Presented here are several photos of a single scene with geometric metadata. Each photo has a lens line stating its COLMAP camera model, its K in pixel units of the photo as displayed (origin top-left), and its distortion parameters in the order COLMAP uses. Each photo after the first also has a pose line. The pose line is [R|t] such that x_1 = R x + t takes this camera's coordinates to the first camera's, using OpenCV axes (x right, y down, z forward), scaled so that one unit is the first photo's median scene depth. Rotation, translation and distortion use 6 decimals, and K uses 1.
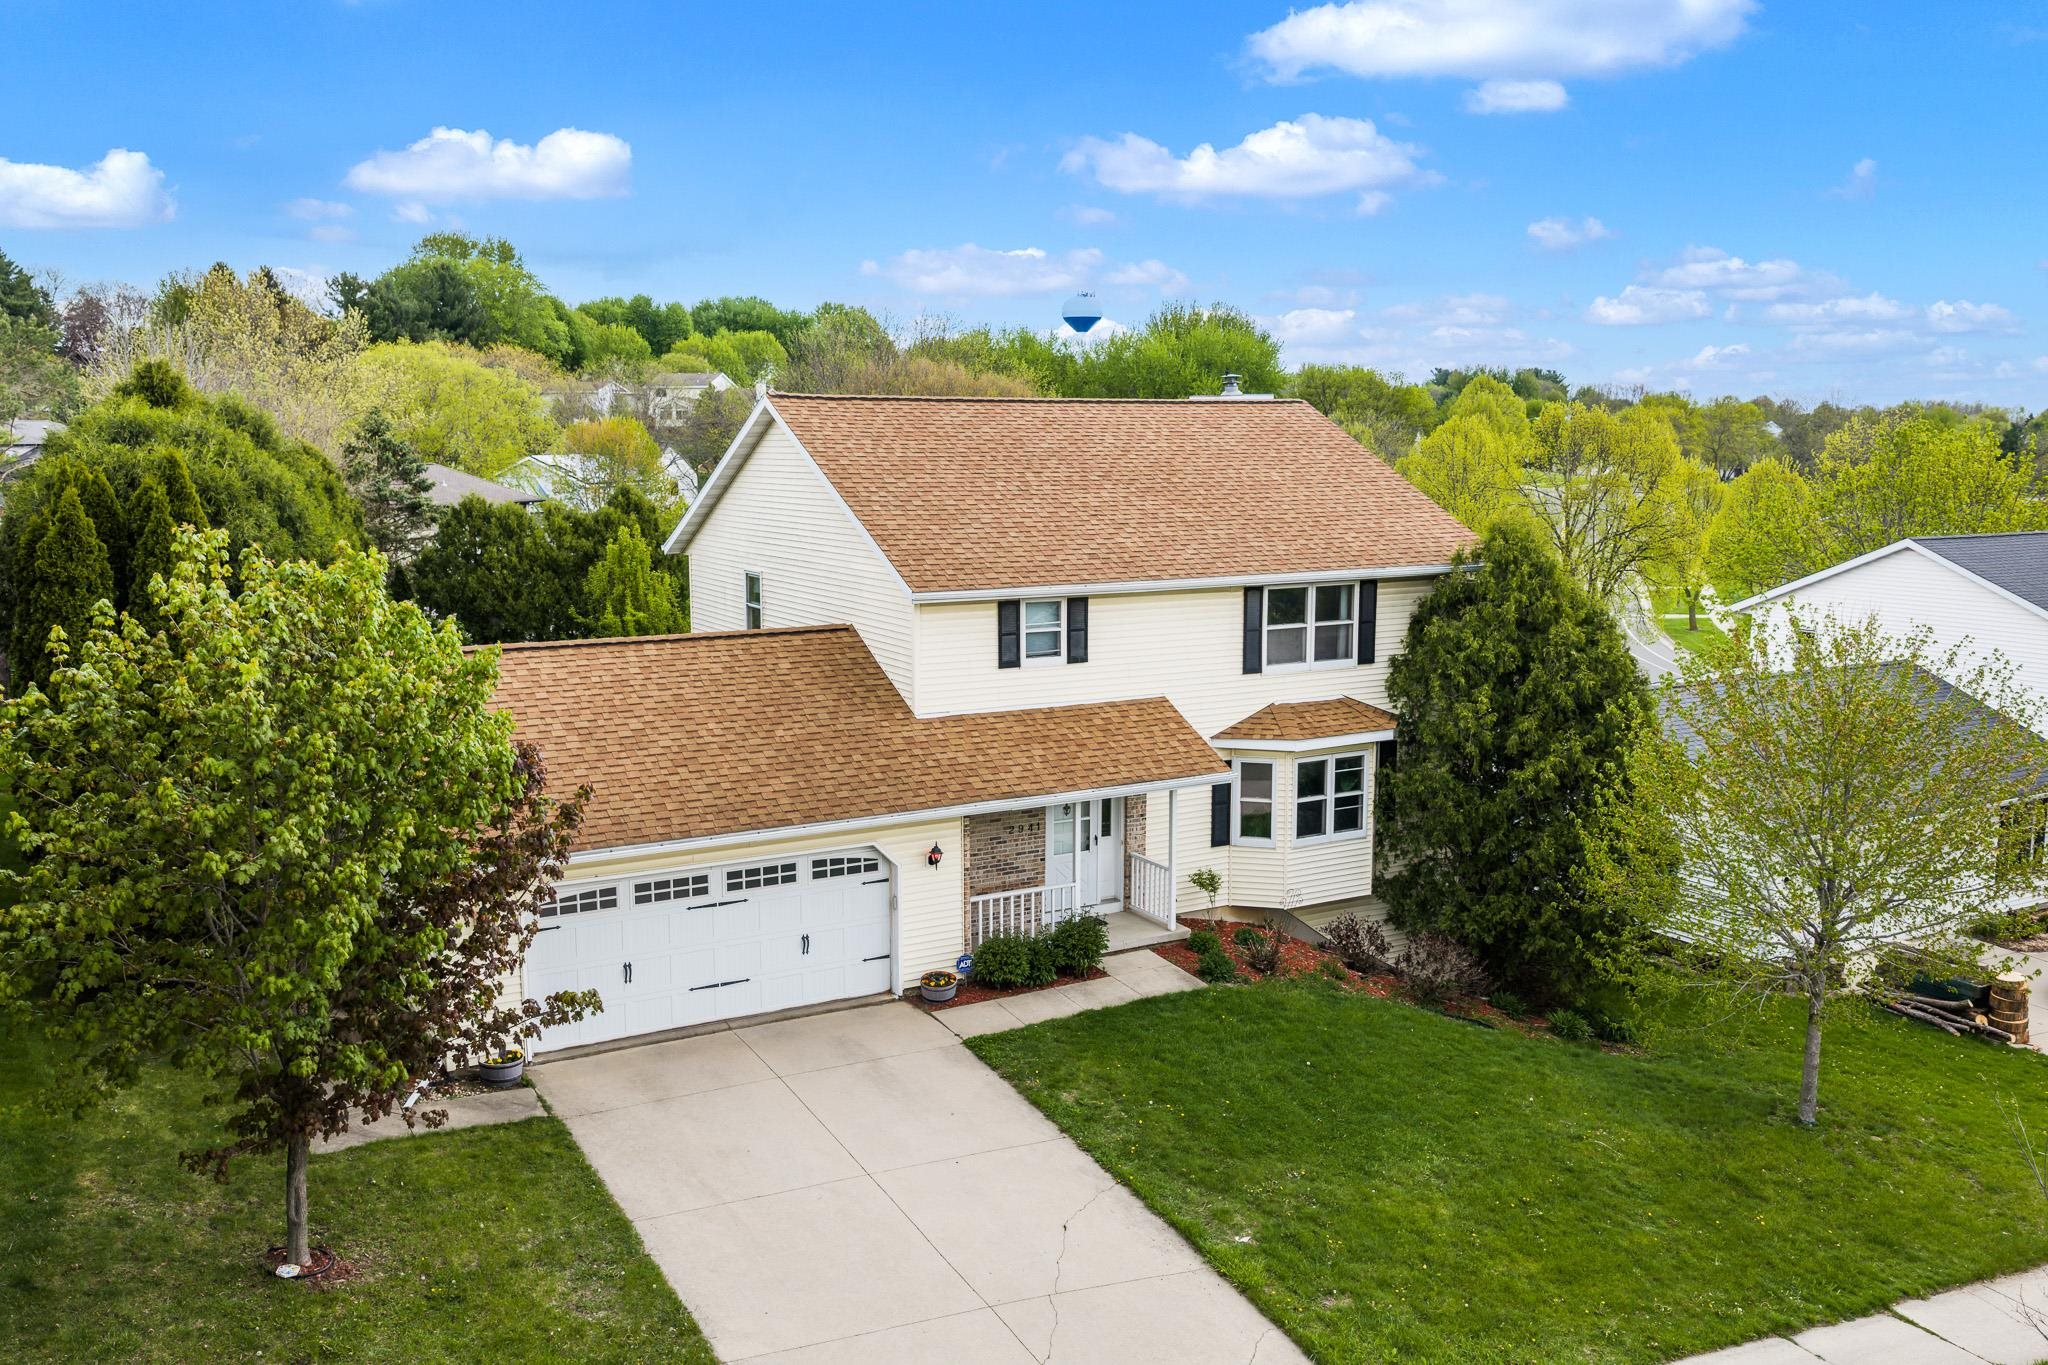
lens RADIAL K [[1702.0, 0, 1029.4], [0, 1702.0, 681.4], [0, 0, 1]] dist [0.010040, -0.024925]
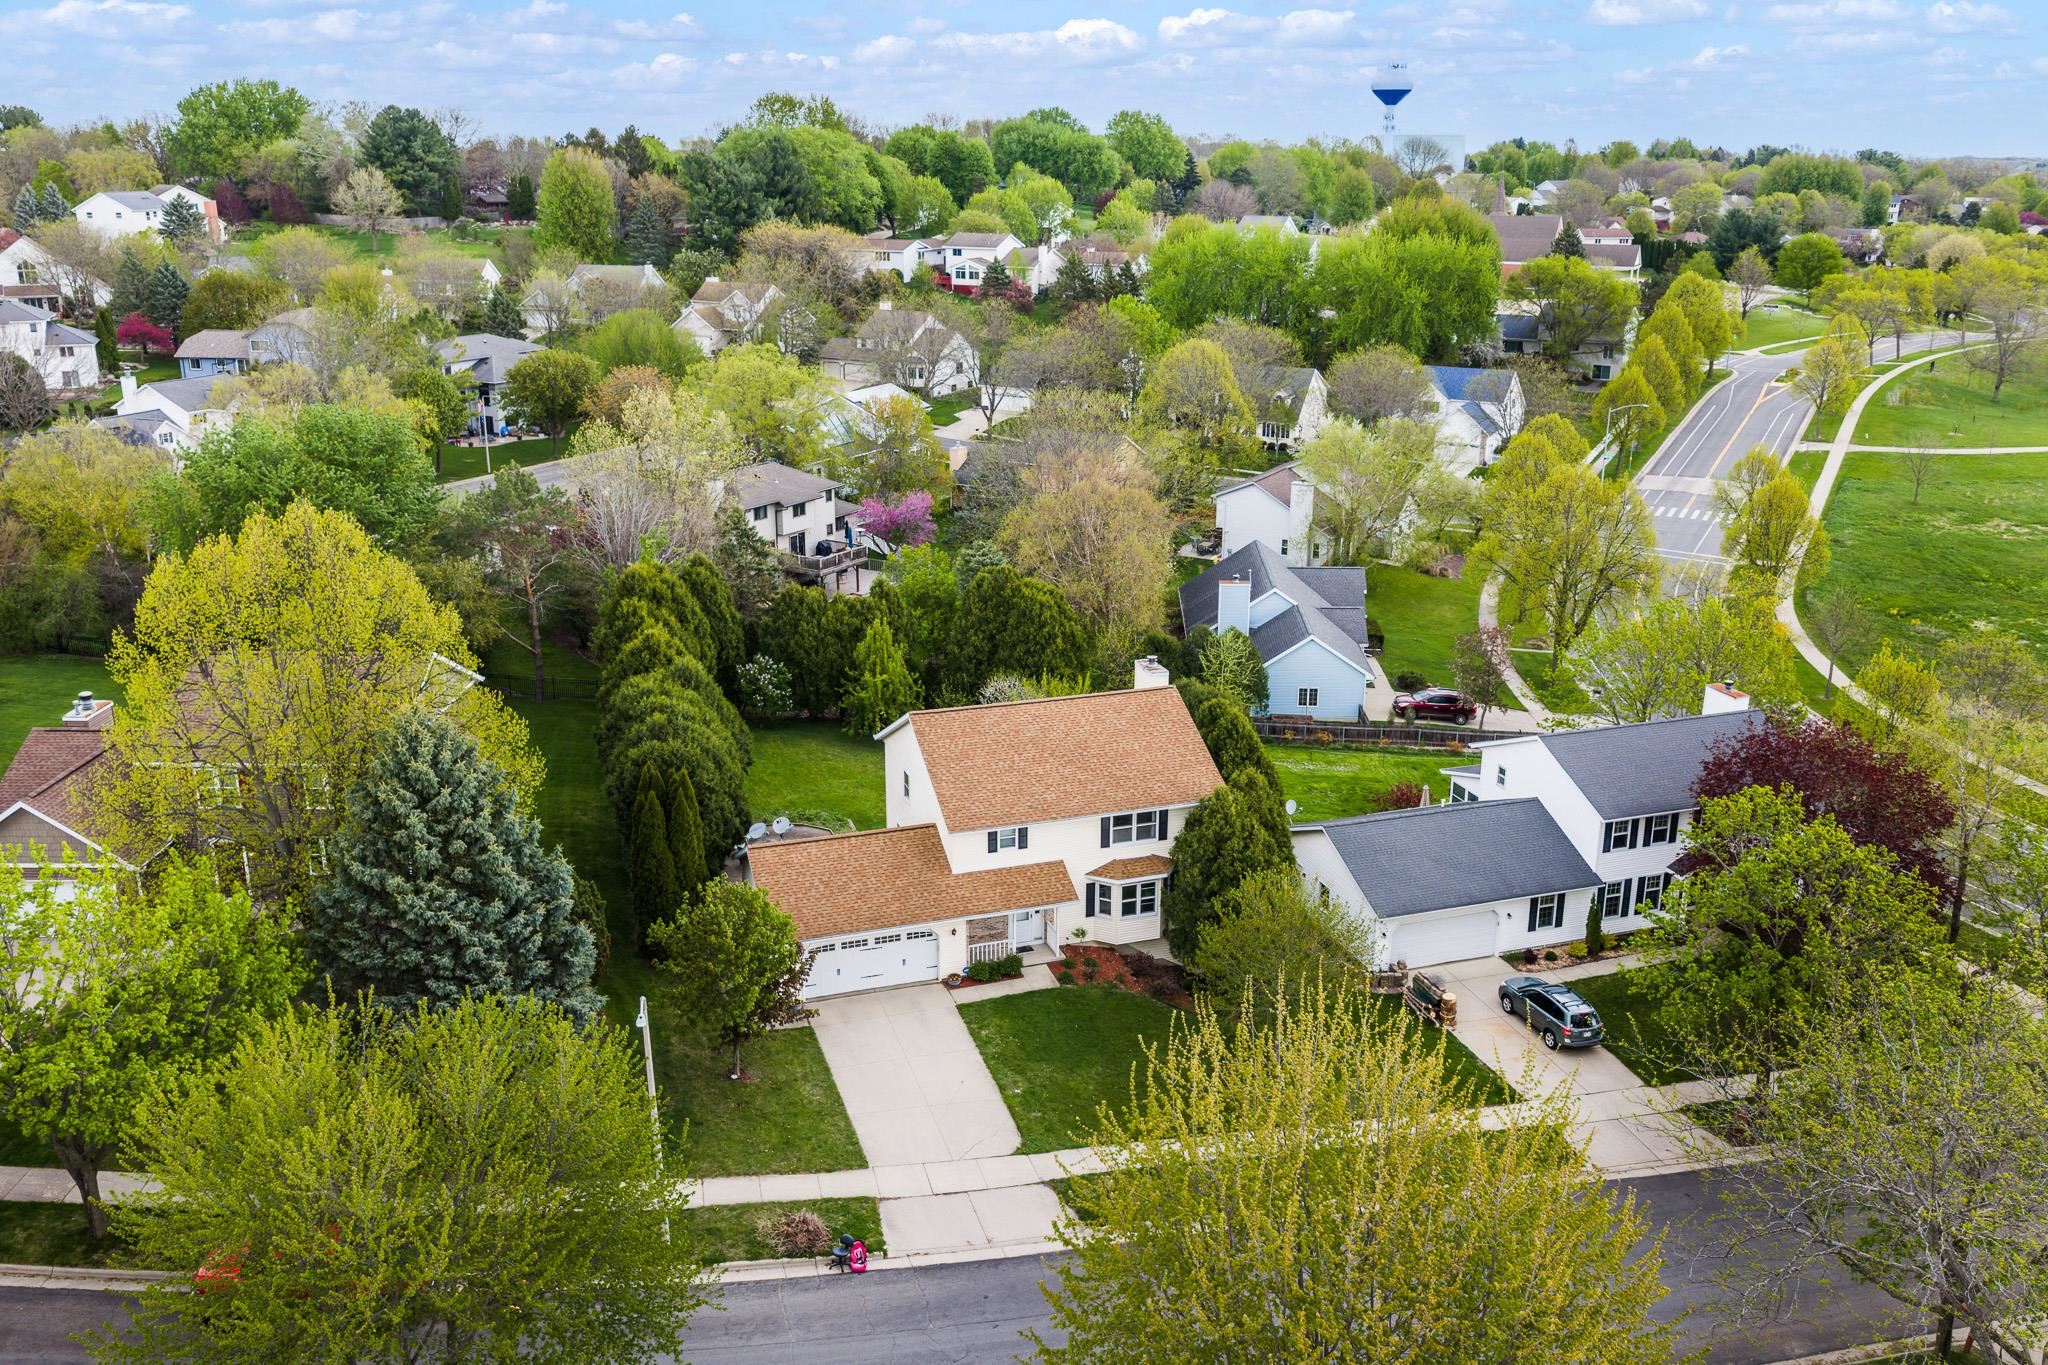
lens RADIAL K [[1702.0, 0, 1019.1], [0, 1702.0, 688.3], [0, 0, 1]] dist [0.010040, -0.024925]
pose [[0.981631, 0.057279, -0.181989, 0.454938], [-0.027362, 0.986275, 0.162829, -0.636553], [0.188818, -0.154858, 0.969725, -1.342087]]
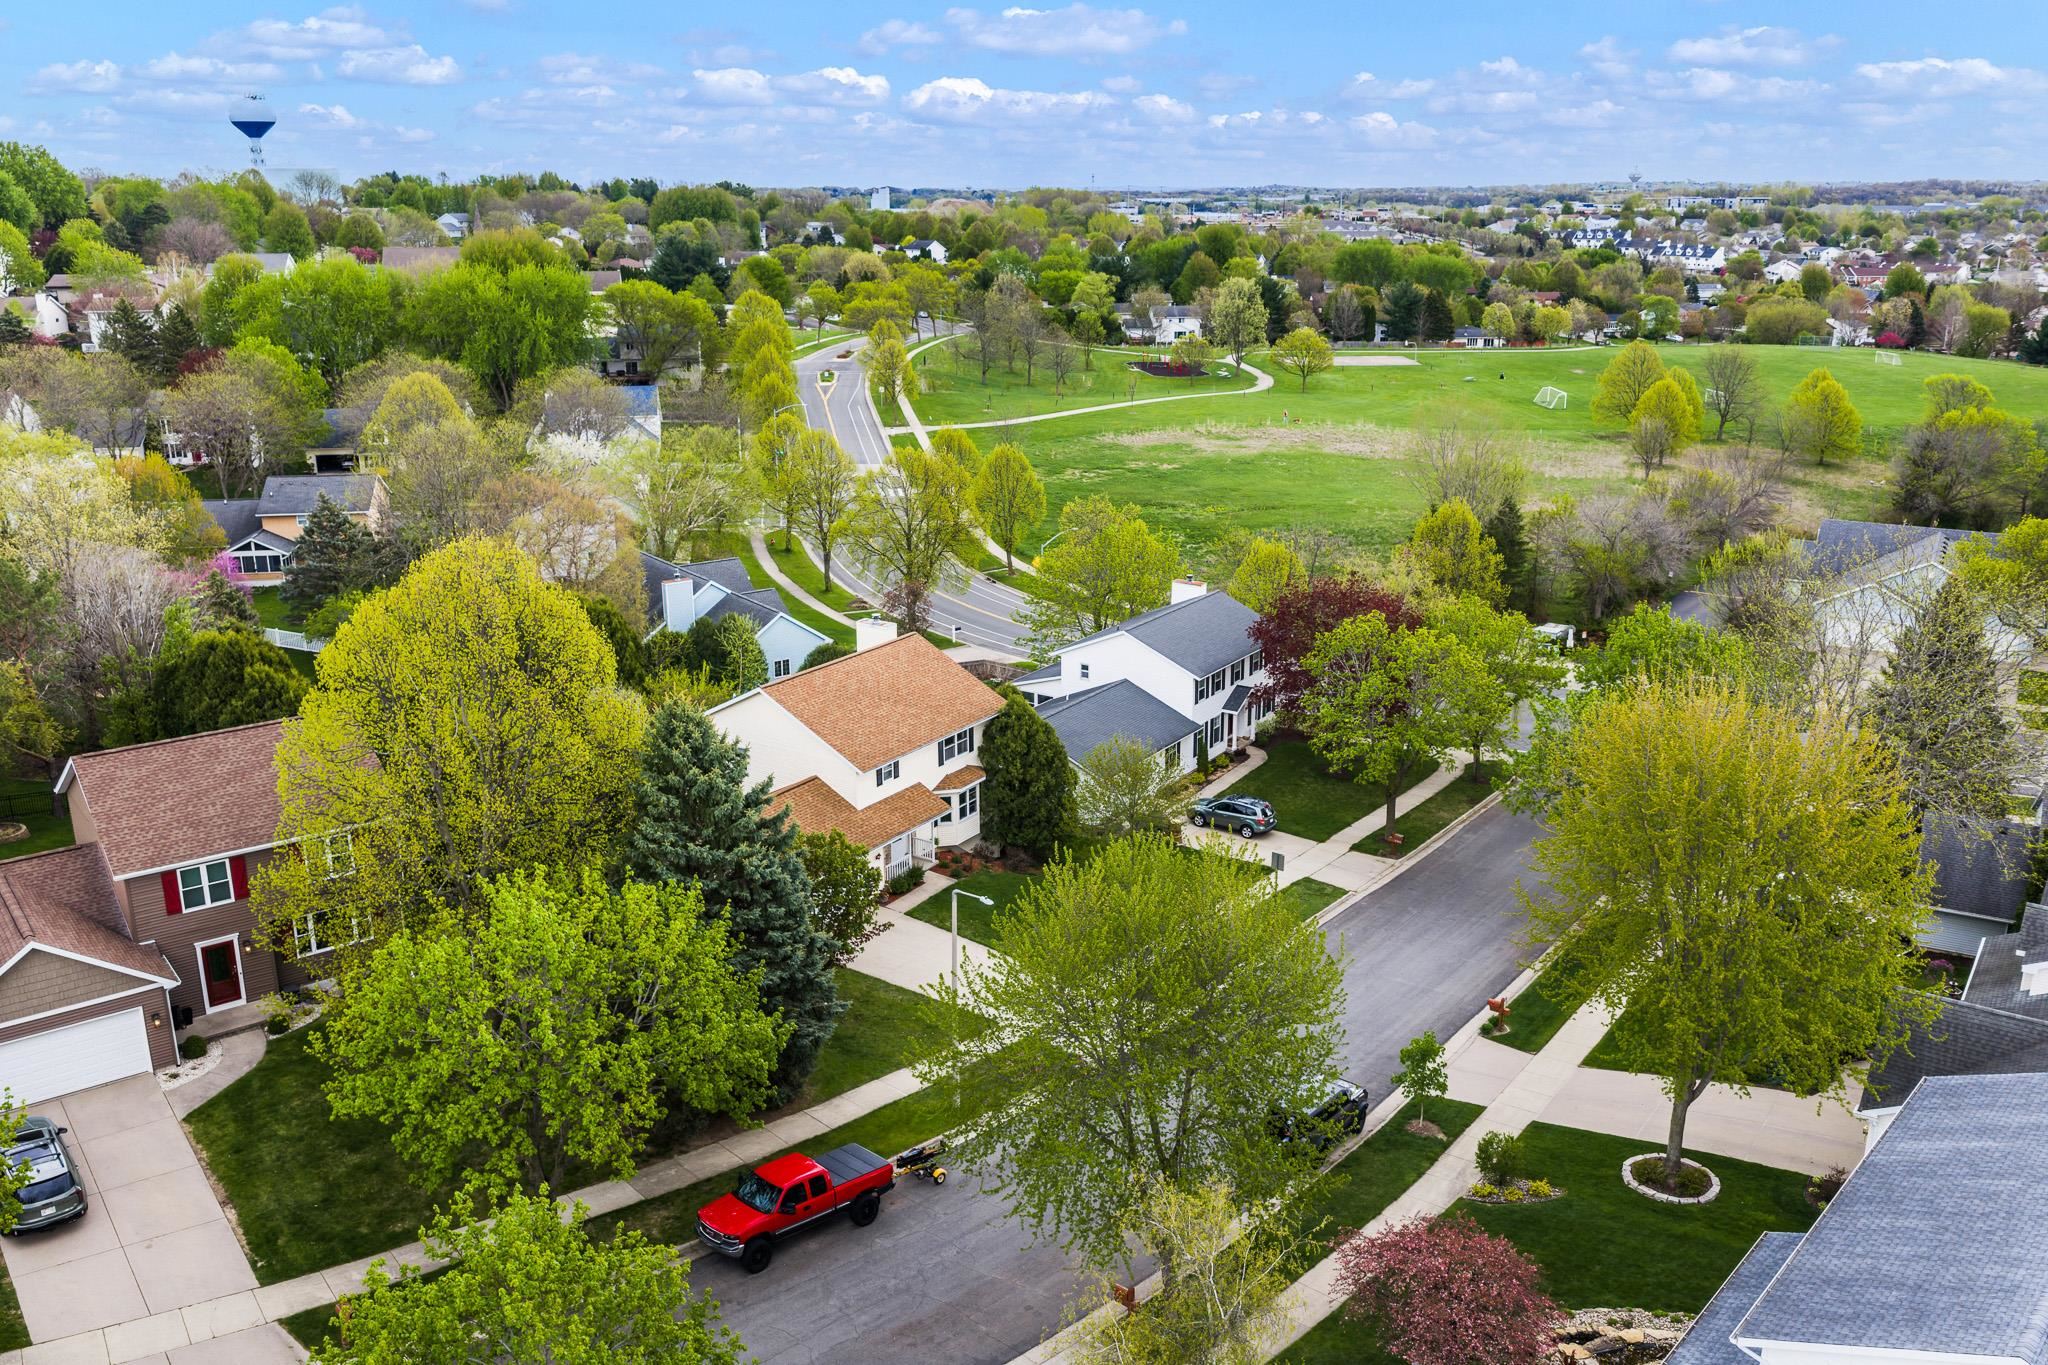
lens RADIAL K [[1702.0, 0, 1029.5], [0, 1702.0, 684.1], [0, 0, 1]] dist [0.010040, -0.024925]
pose [[0.889437, -0.134245, 0.436899, -1.009298], [0.070994, 0.984870, 0.158088, -0.607234], [-0.451511, -0.109592, 0.885510, -1.639156]]
